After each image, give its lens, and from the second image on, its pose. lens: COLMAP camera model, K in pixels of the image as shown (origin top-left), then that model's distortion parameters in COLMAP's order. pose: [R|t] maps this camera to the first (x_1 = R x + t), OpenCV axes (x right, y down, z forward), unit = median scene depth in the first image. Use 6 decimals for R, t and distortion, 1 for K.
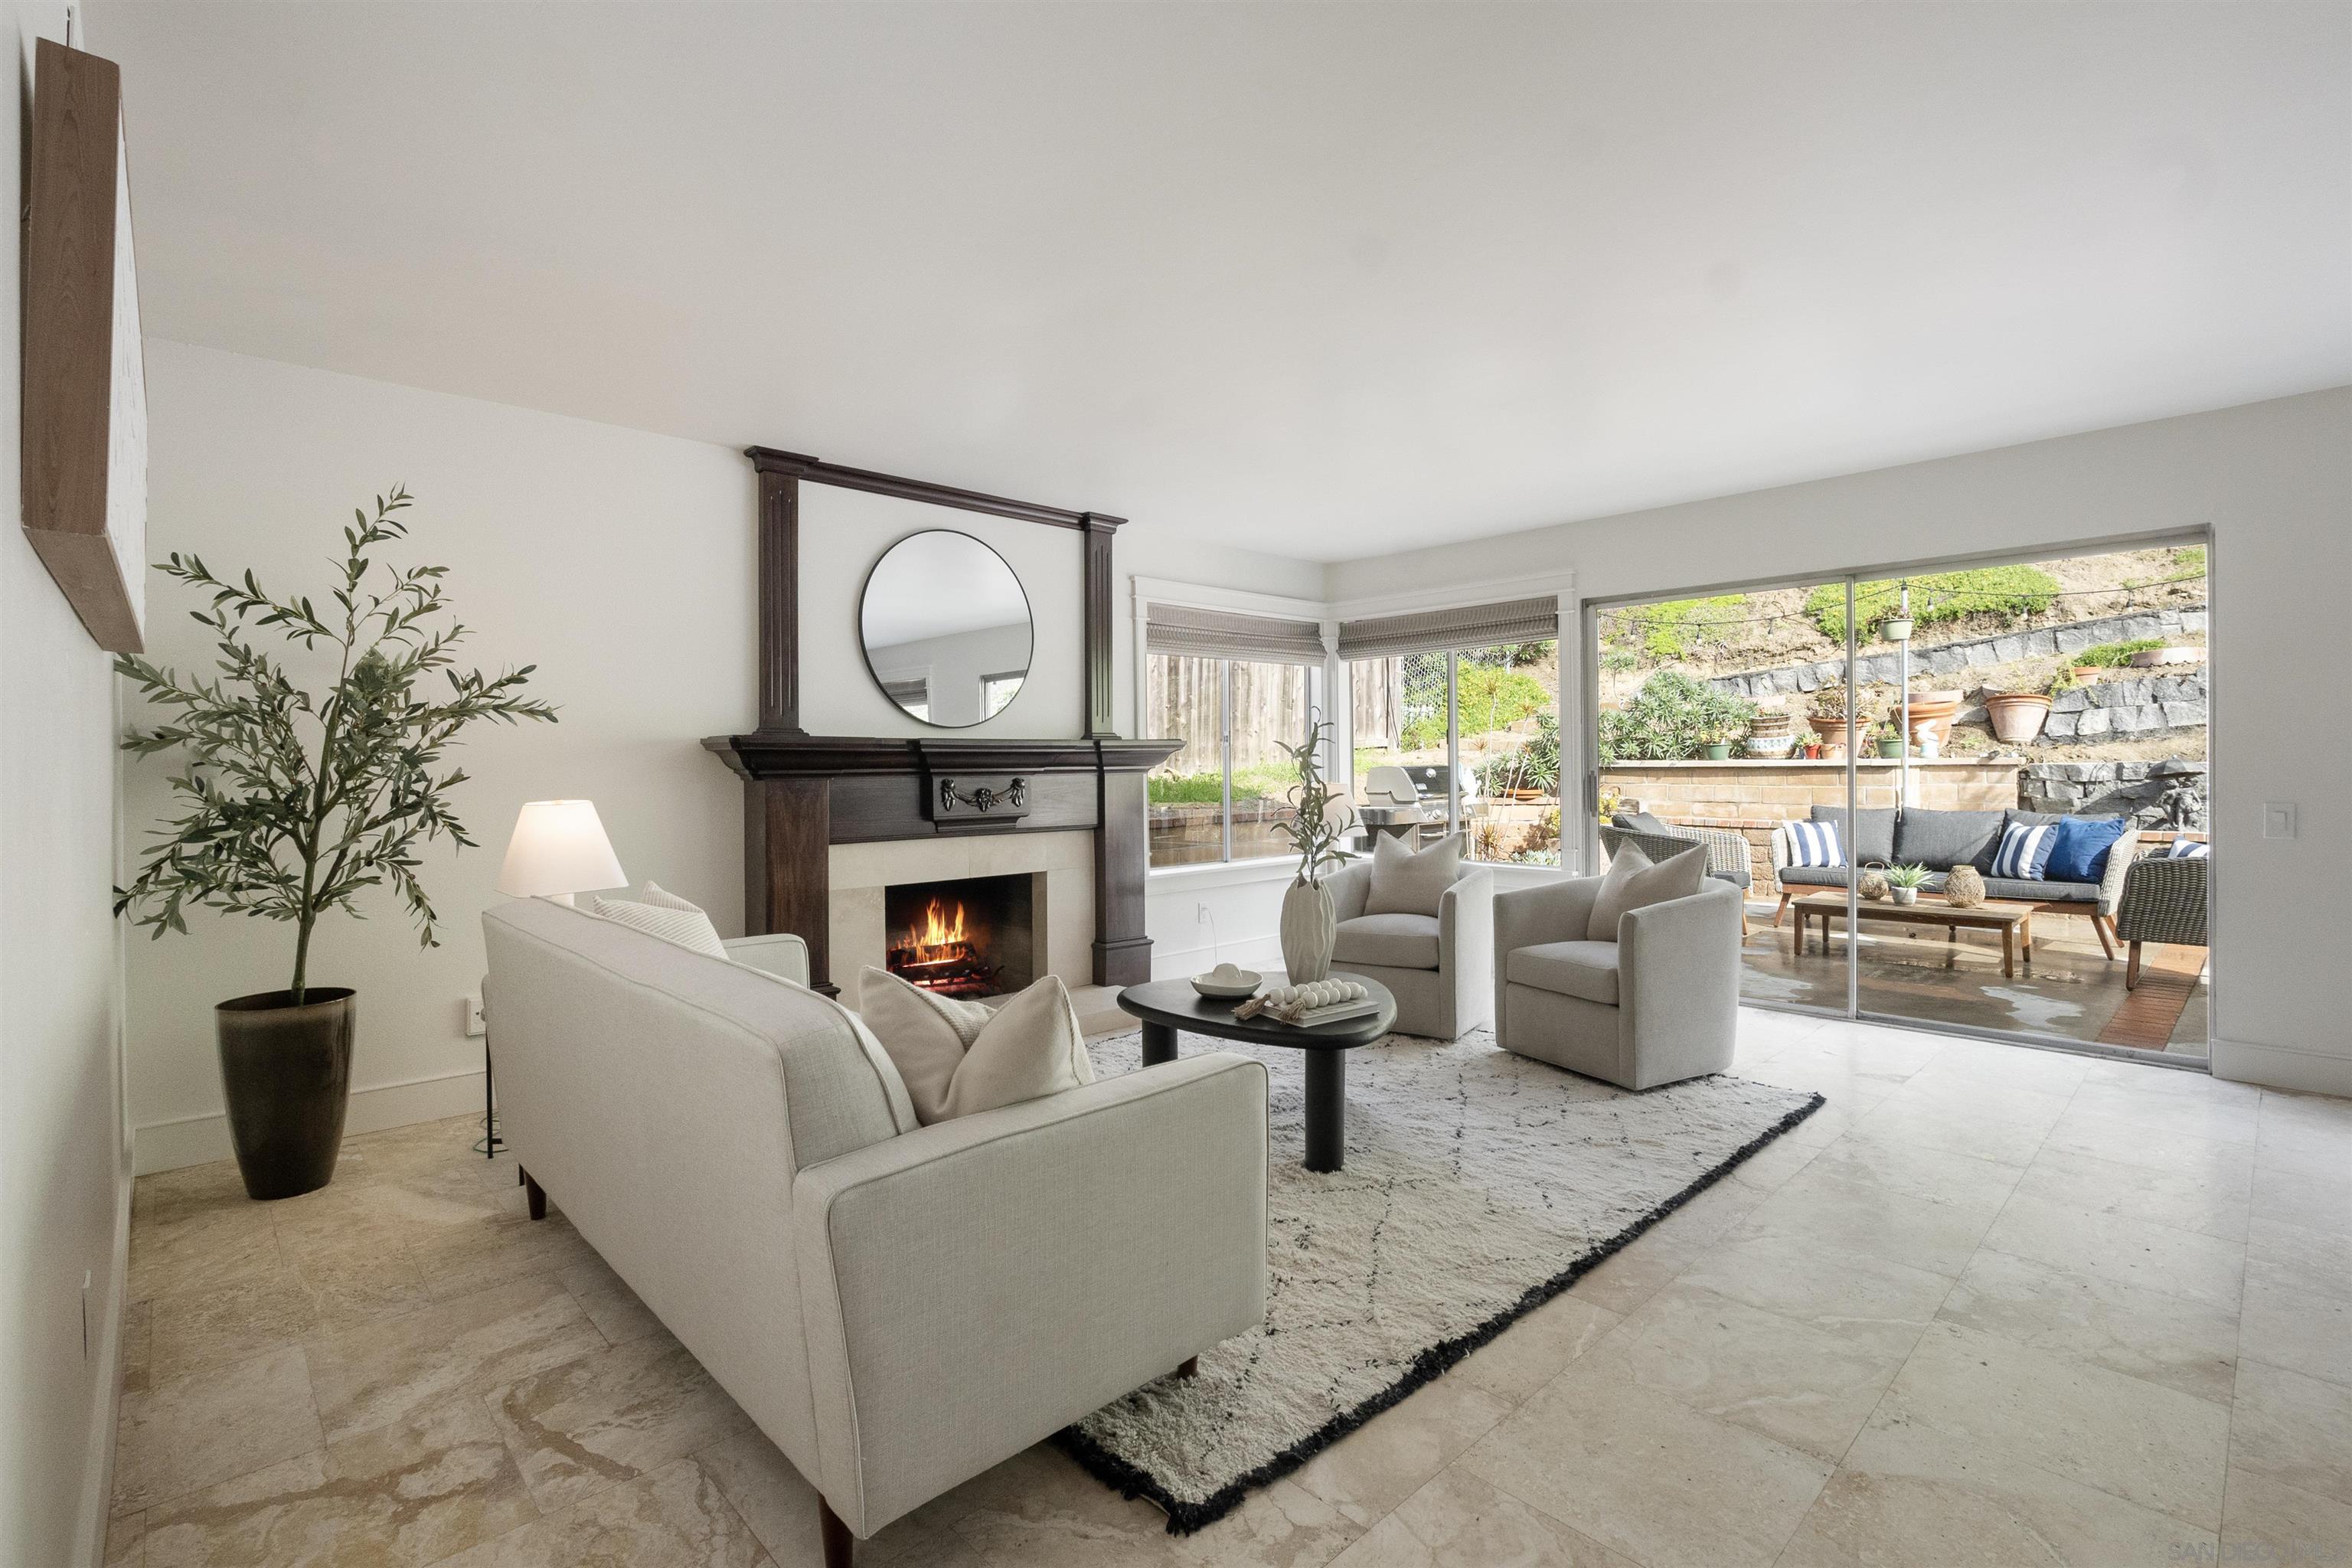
lens RADIAL K [[1069.6, 0, 1186.2], [0, 1069.6, 784.0], [0, 0, 1]] dist [-0.012504, 0.000972]
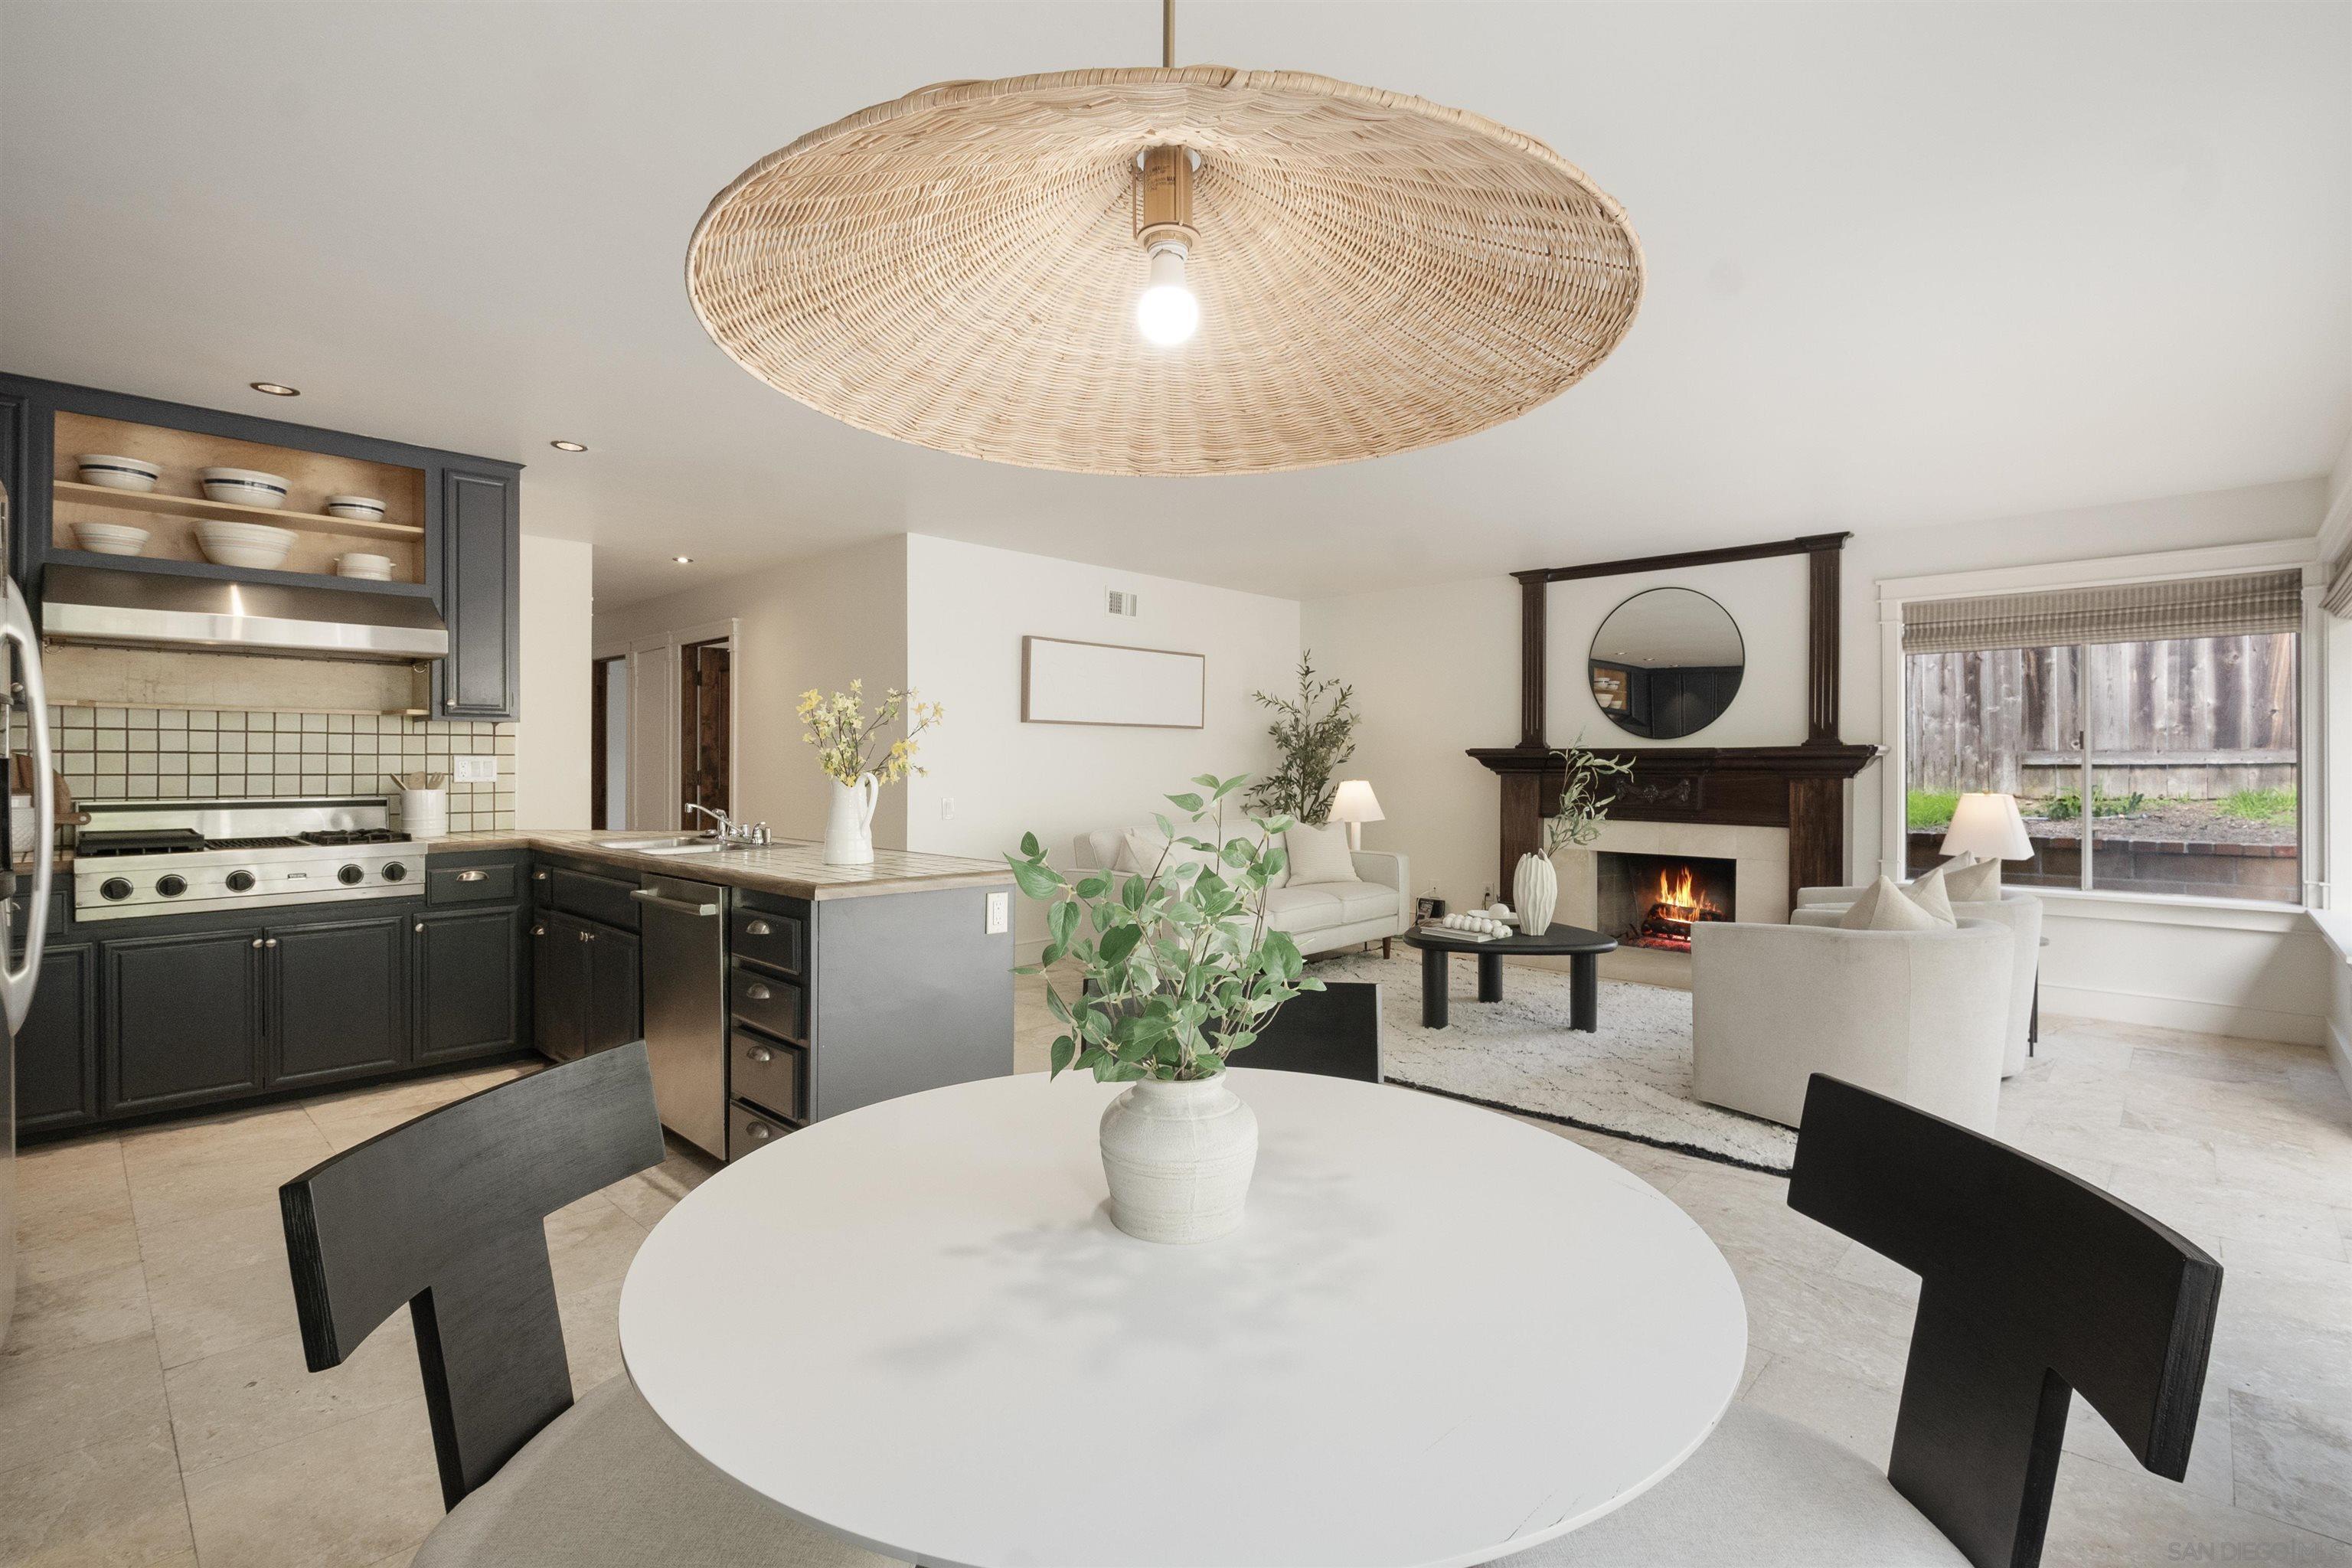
lens RADIAL K [[1069.6, 0, 1186.2], [0, 1069.6, 784.0], [0, 0, 1]] dist [-0.012504, 0.000972]
pose [[0.058999, 0.029343, -0.997827, 1.299651], [-0.023185, 0.999339, 0.028017, -0.025309], [0.997989, 0.021481, 0.059640, 0.421700]]
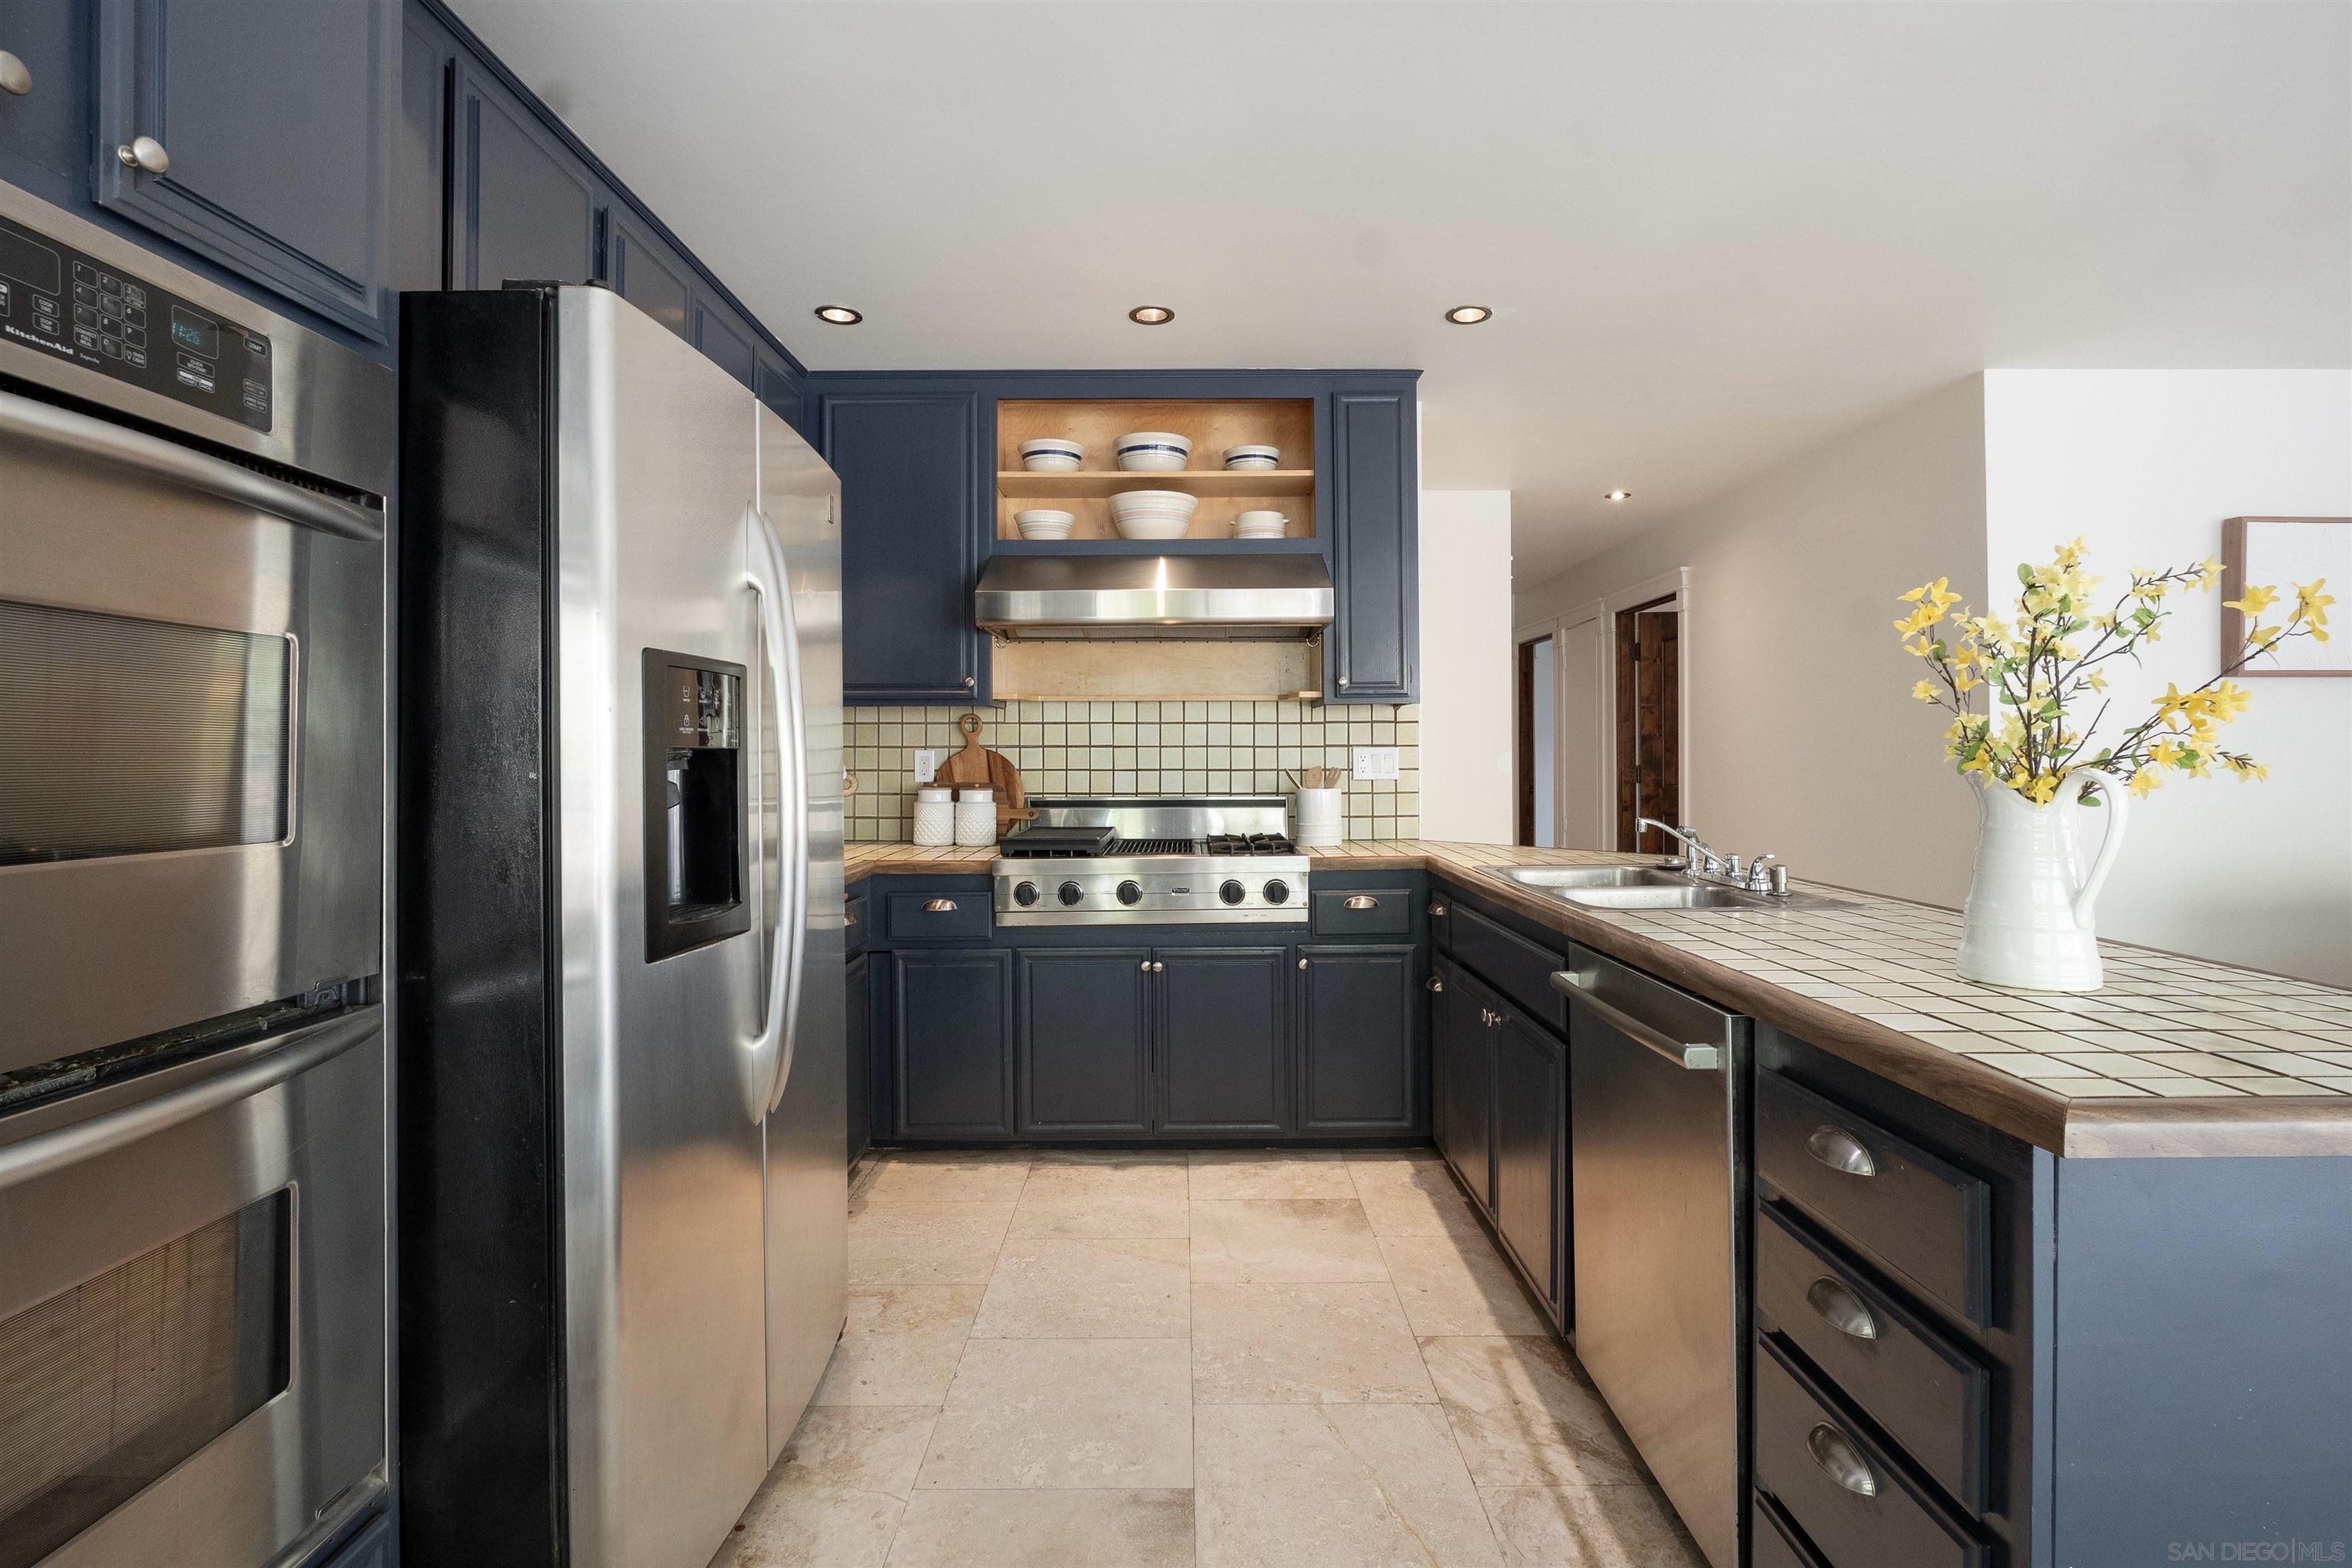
lens RADIAL K [[1065.3, 0, 1181.2], [0, 1065.3, 727.5], [0, 0, 1]] dist [-0.013687, 0.000475]
pose [[-0.692550, -0.008609, -0.721319, 0.905376], [-0.003774, 0.999958, -0.008312, -0.014768], [0.721360, -0.003034, -0.692553, 0.250613]]
